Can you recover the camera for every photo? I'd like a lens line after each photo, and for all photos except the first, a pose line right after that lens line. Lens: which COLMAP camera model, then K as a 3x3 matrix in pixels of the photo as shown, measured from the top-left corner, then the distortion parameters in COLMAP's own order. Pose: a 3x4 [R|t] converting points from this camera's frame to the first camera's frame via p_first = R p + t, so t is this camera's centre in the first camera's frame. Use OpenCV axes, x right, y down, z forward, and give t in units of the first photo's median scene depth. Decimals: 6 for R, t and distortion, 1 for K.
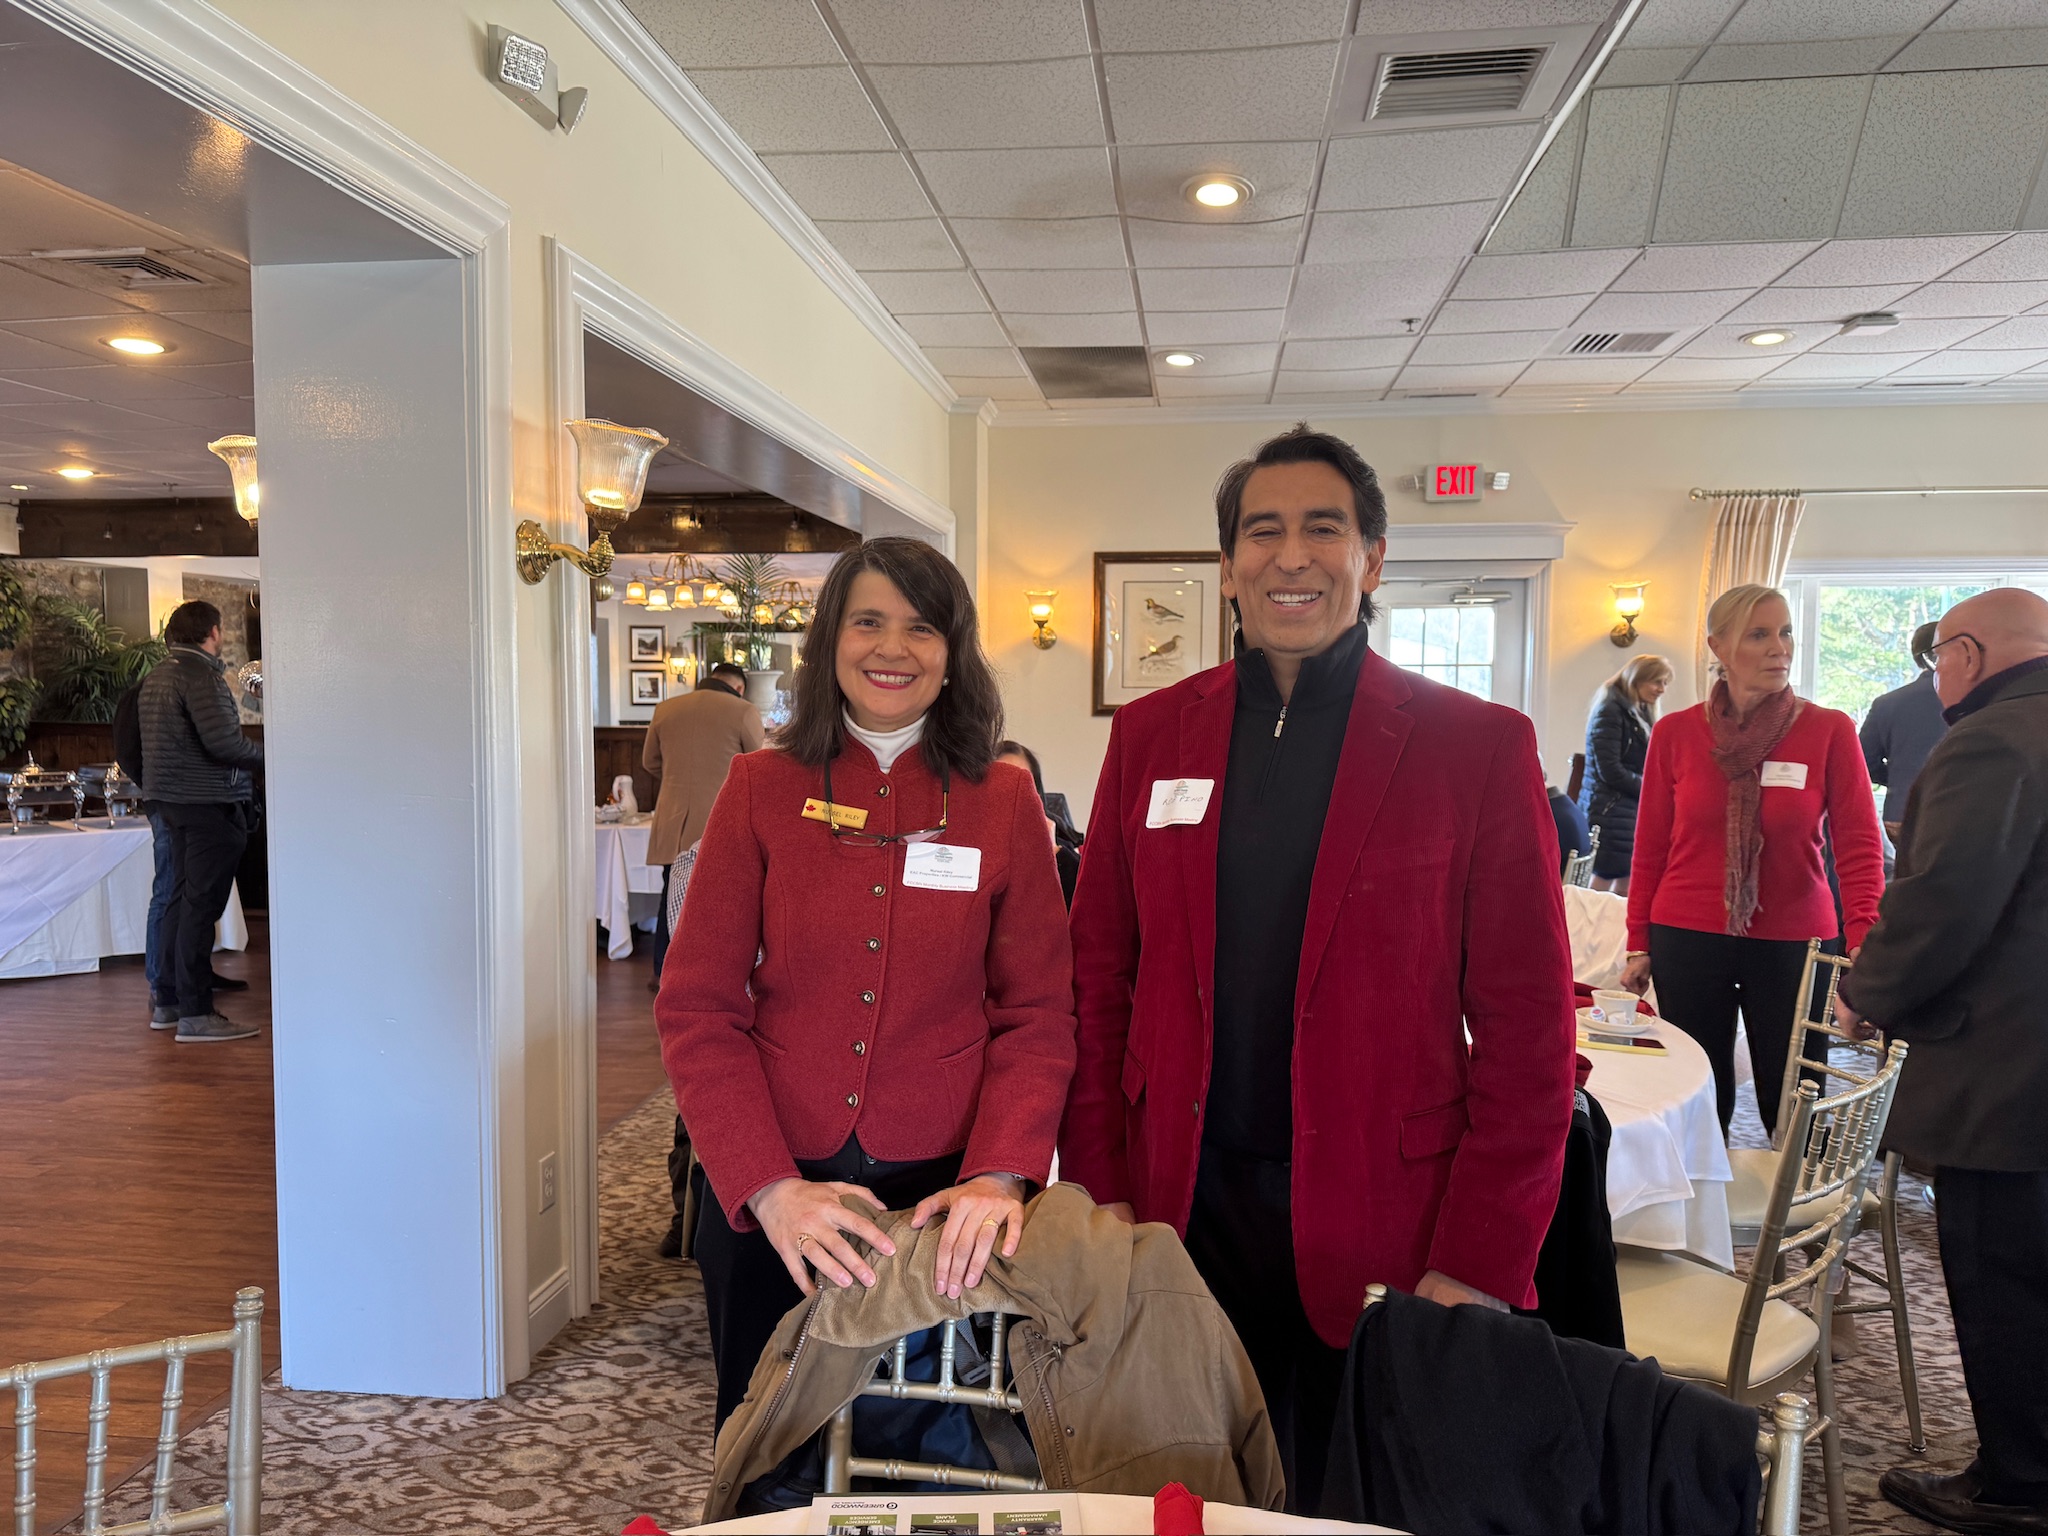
lens RADIAL K [[1486.7, 0, 1053.3], [0, 1486.7, 780.8], [0, 0, 1]] dist [0.030004, -0.027958]
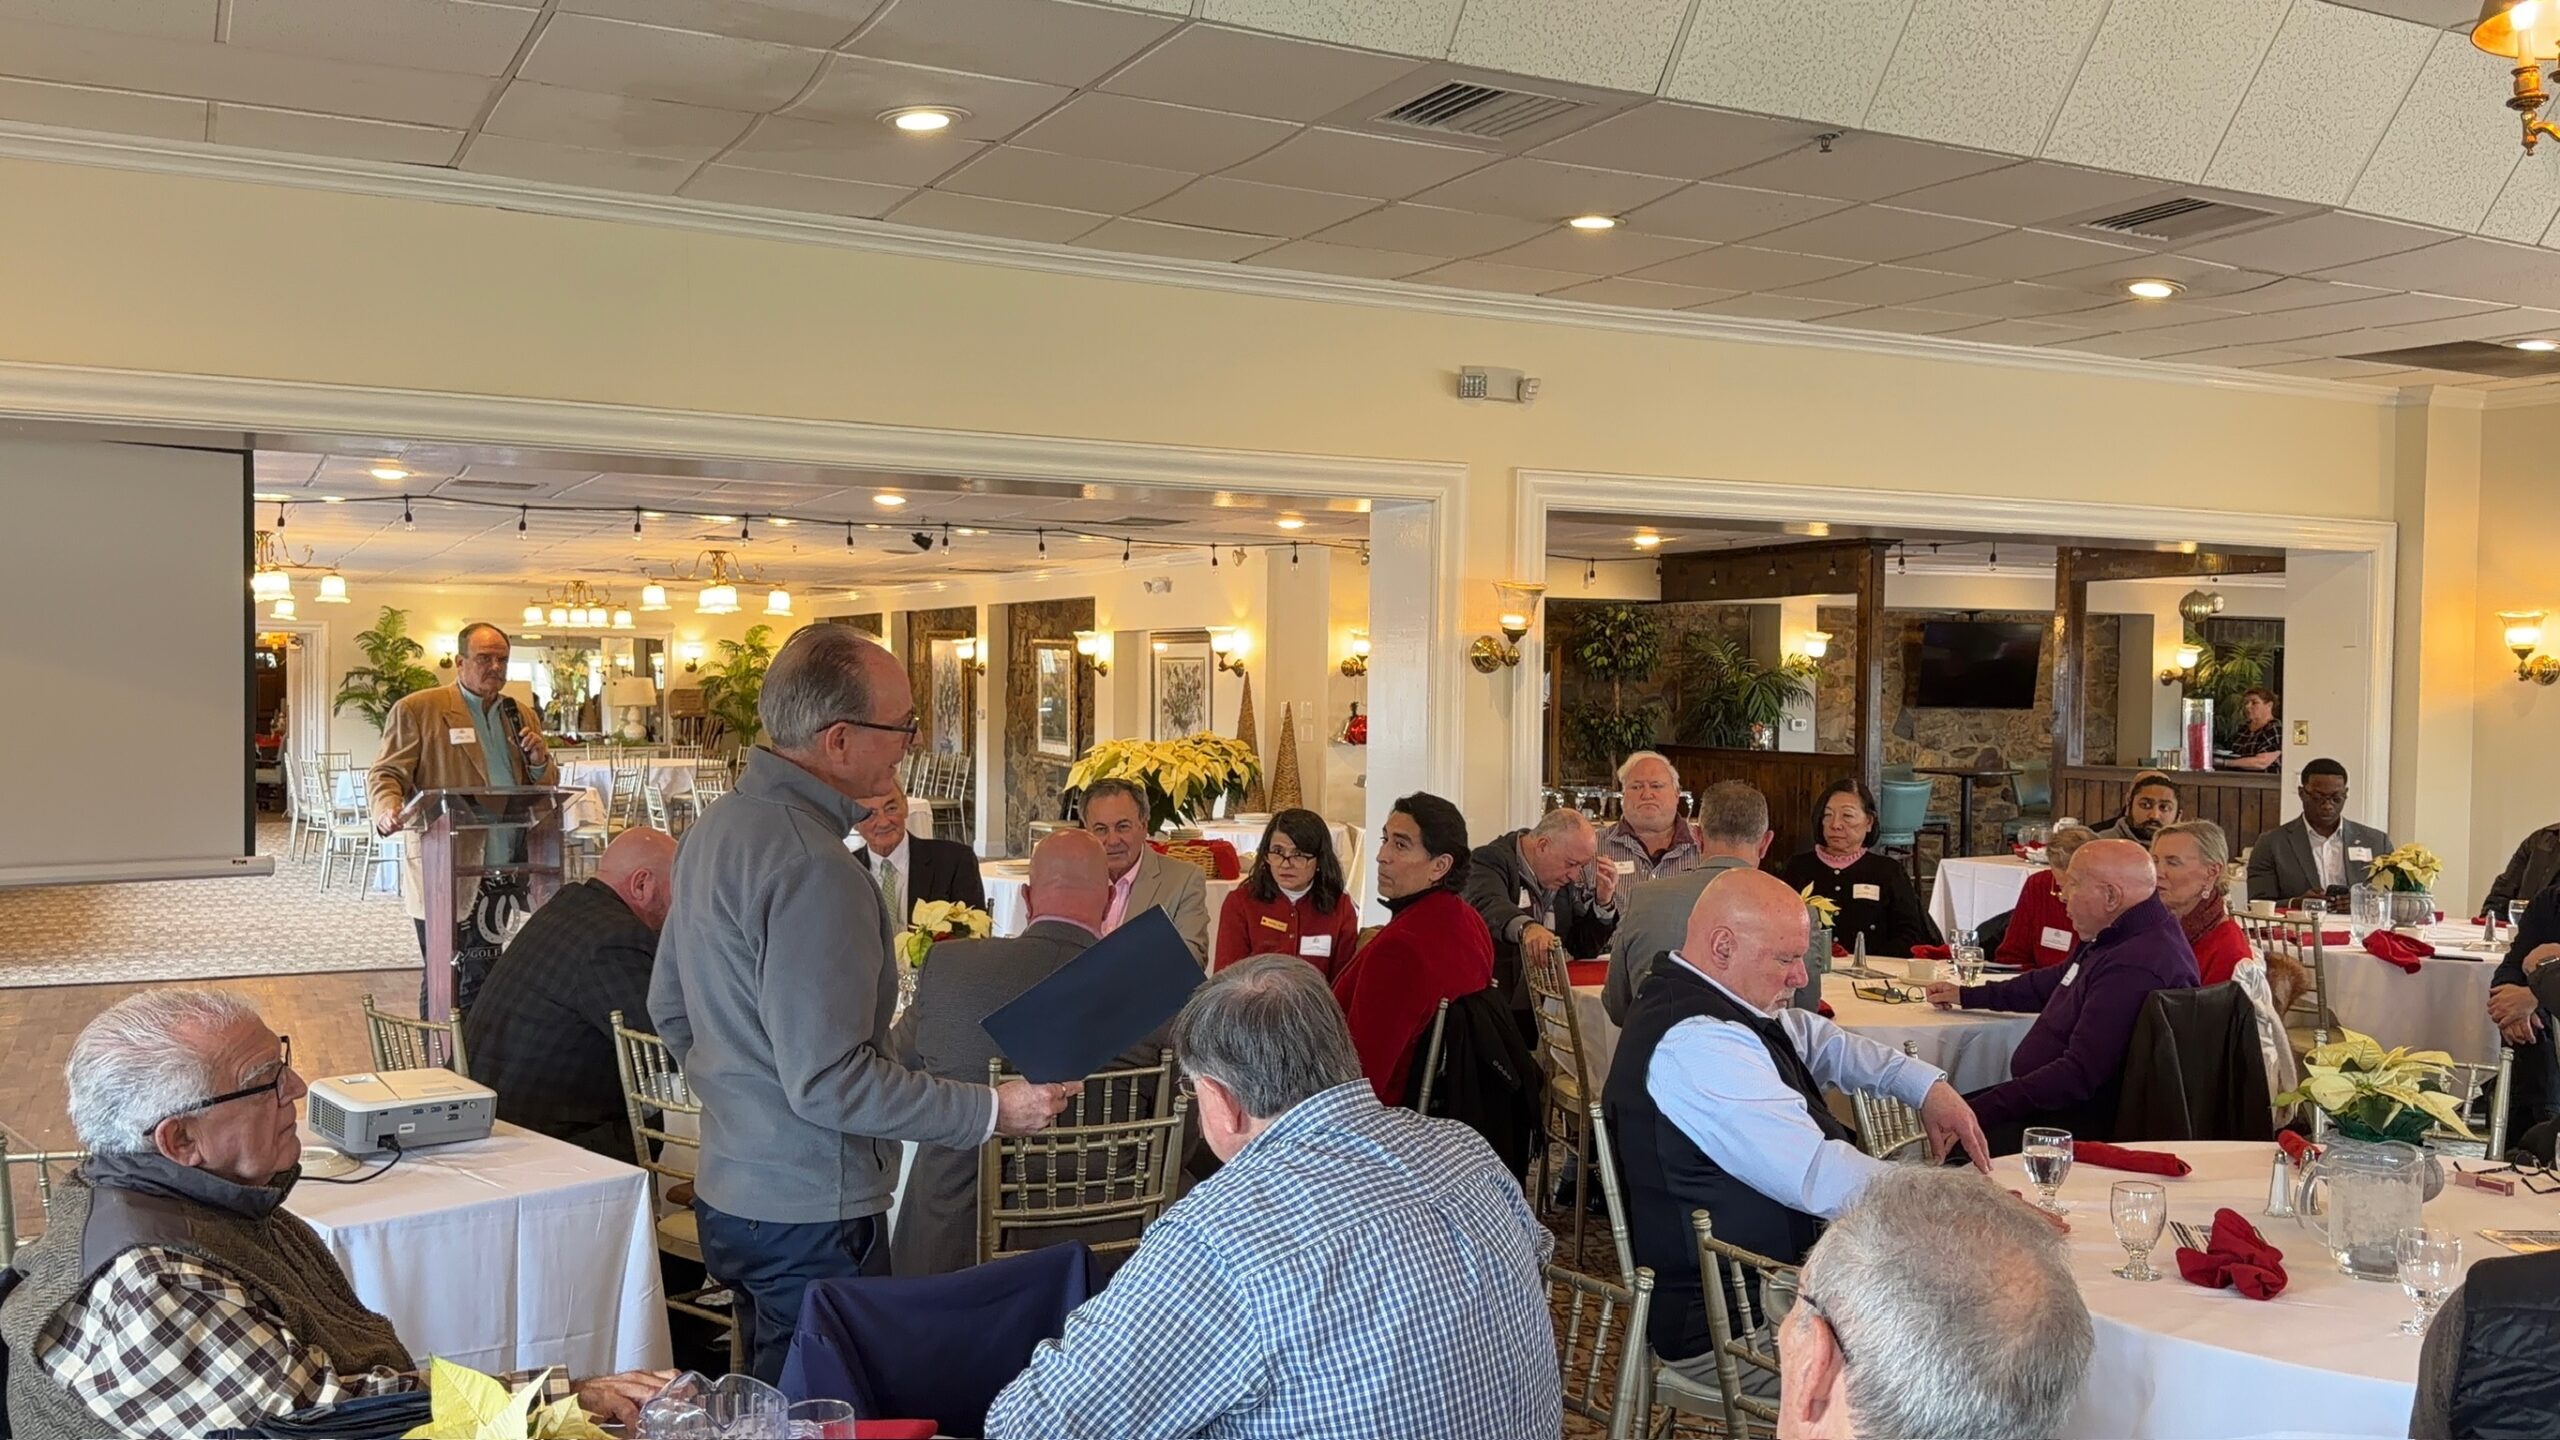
lens RADIAL K [[2060.4, 0, 1230.5], [0, 2060.4, 759.8], [0, 0, 1]] dist [0.036504, -0.002006]
pose [[0.564511, 0.033165, -0.824759, 0.517801], [-0.062026, 0.998072, -0.002320, -0.003126], [0.823092, 0.052466, 0.565479, -0.203008]]
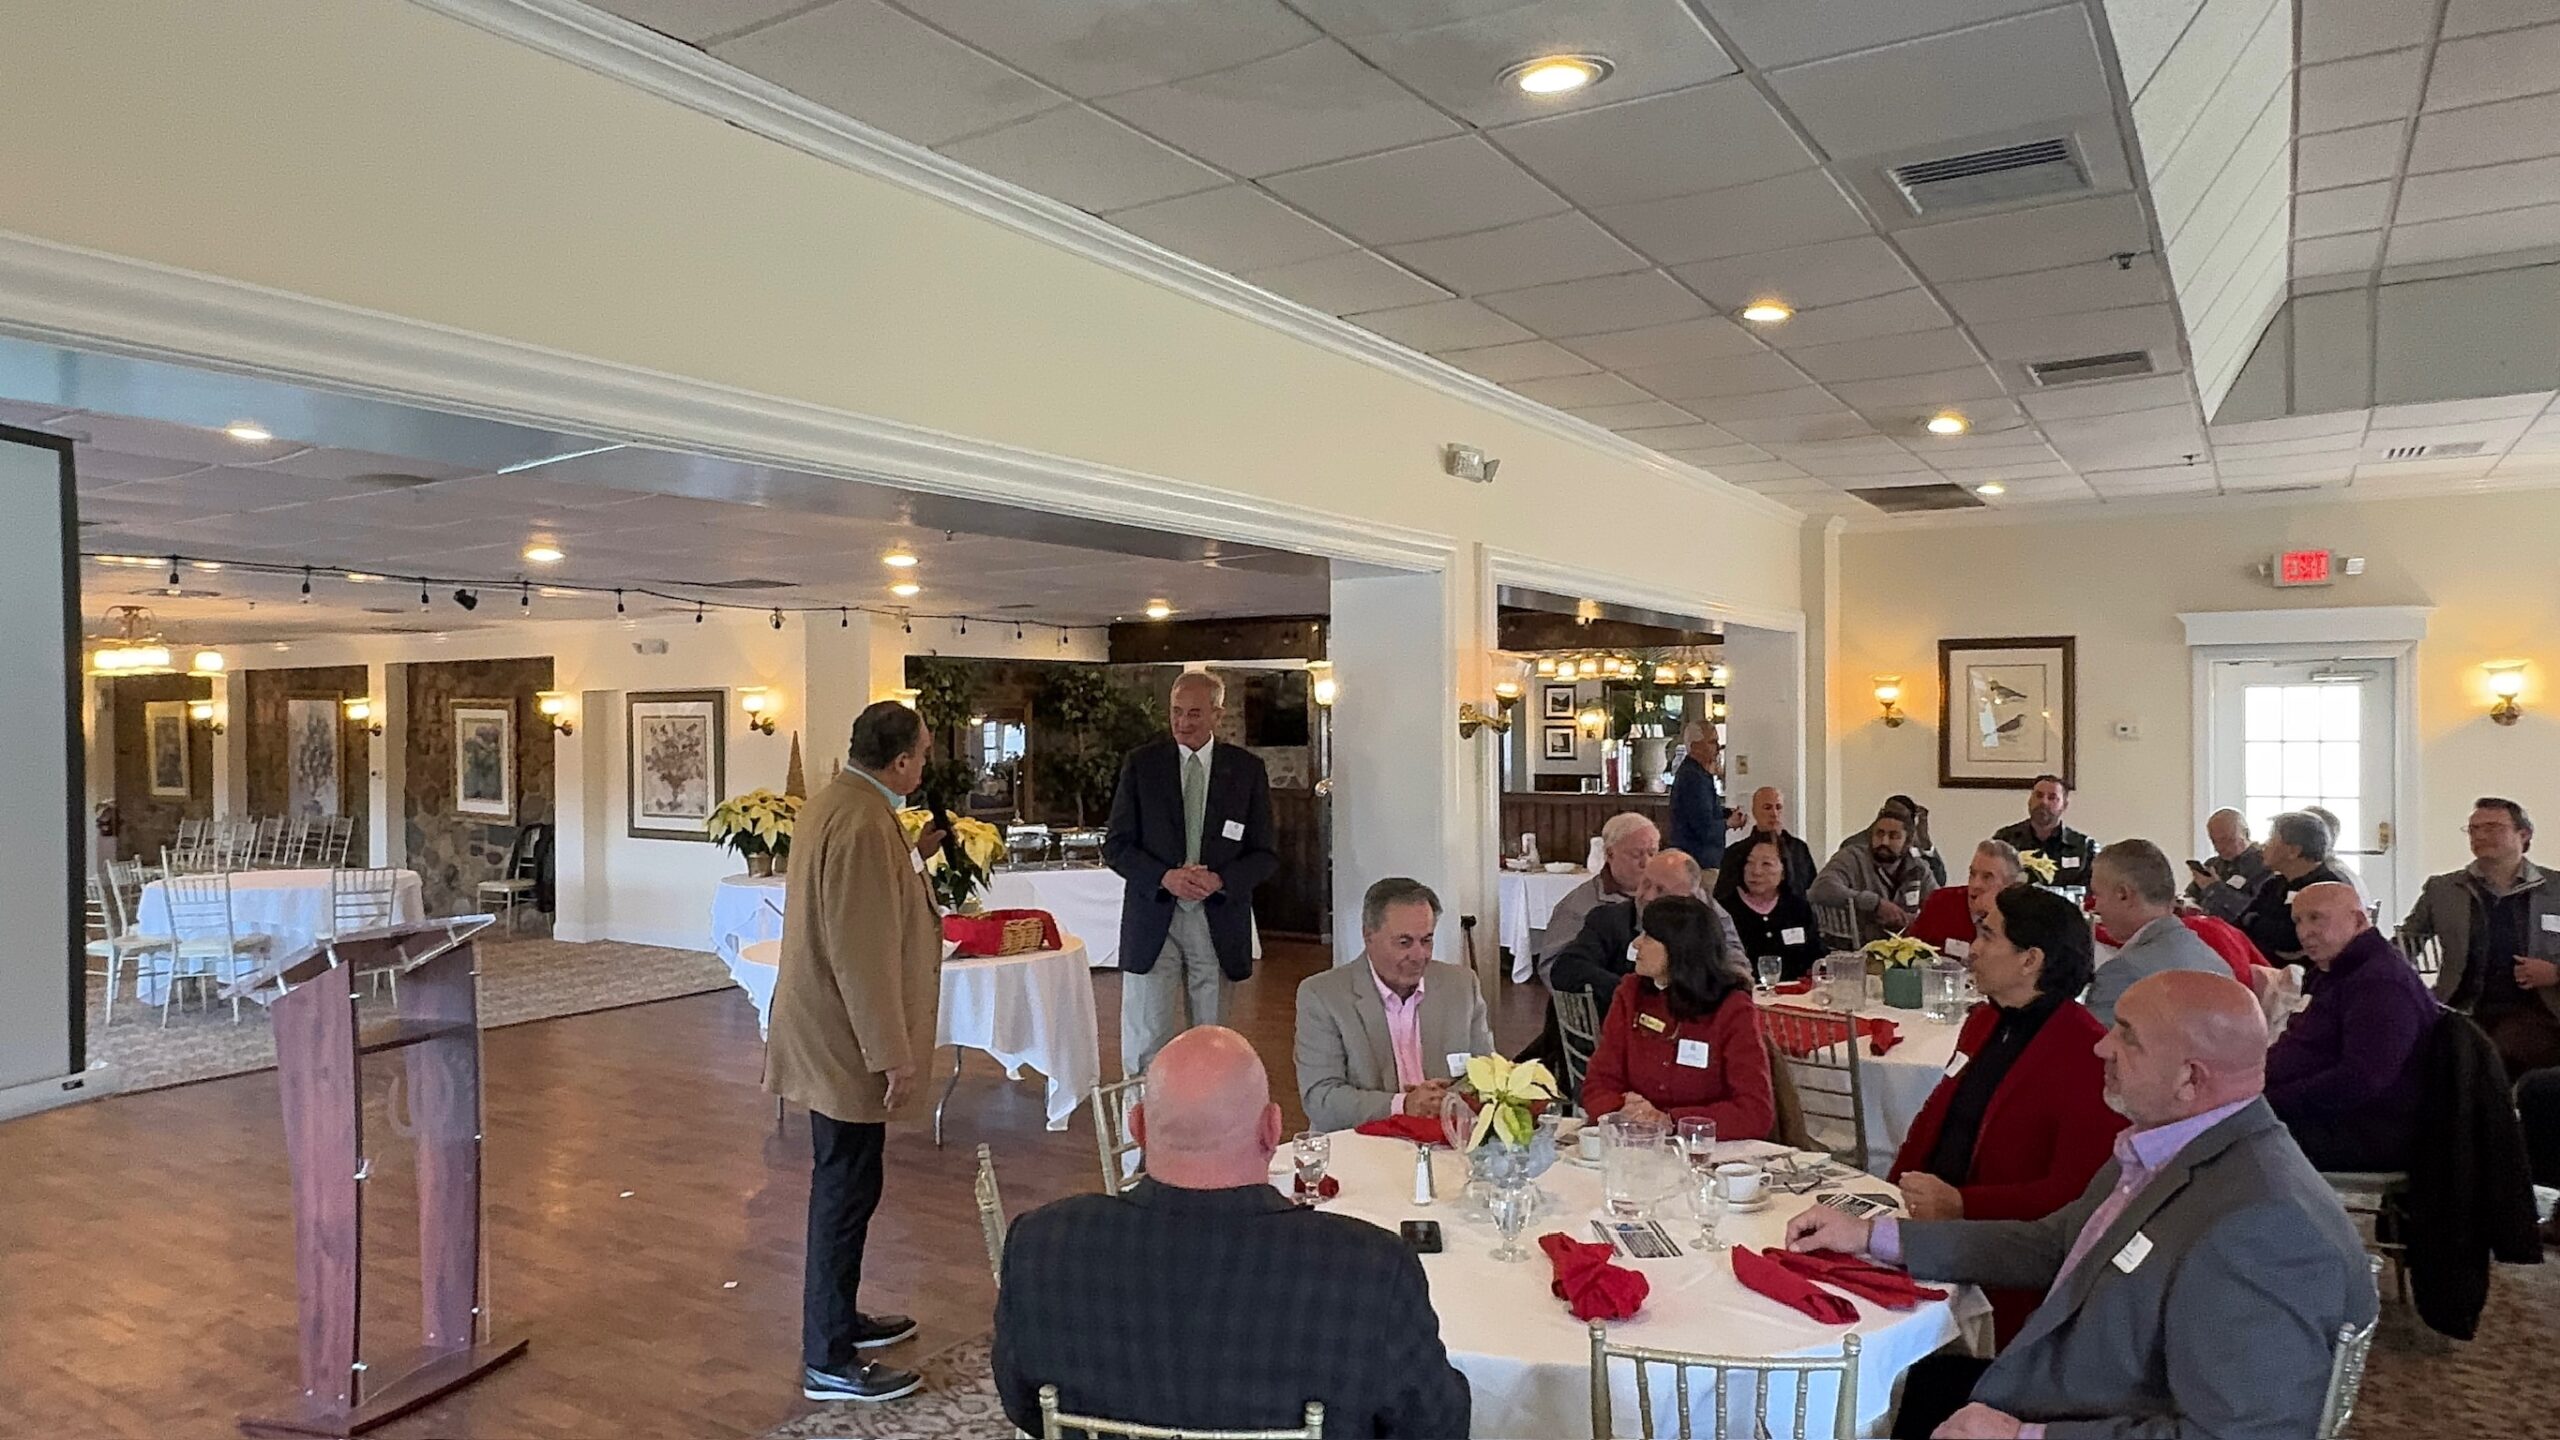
lens RADIAL K [[1595.0, 0, 1278.2], [0, 1595.0, 727.0], [0, 0, 1]] dist [0.003067, 0.009711]
pose [[0.902293, -0.009095, -0.431028, 0.096352], [-0.017255, 0.998215, -0.057184, -0.011744], [0.430779, 0.059034, 0.900525, -0.291767]]
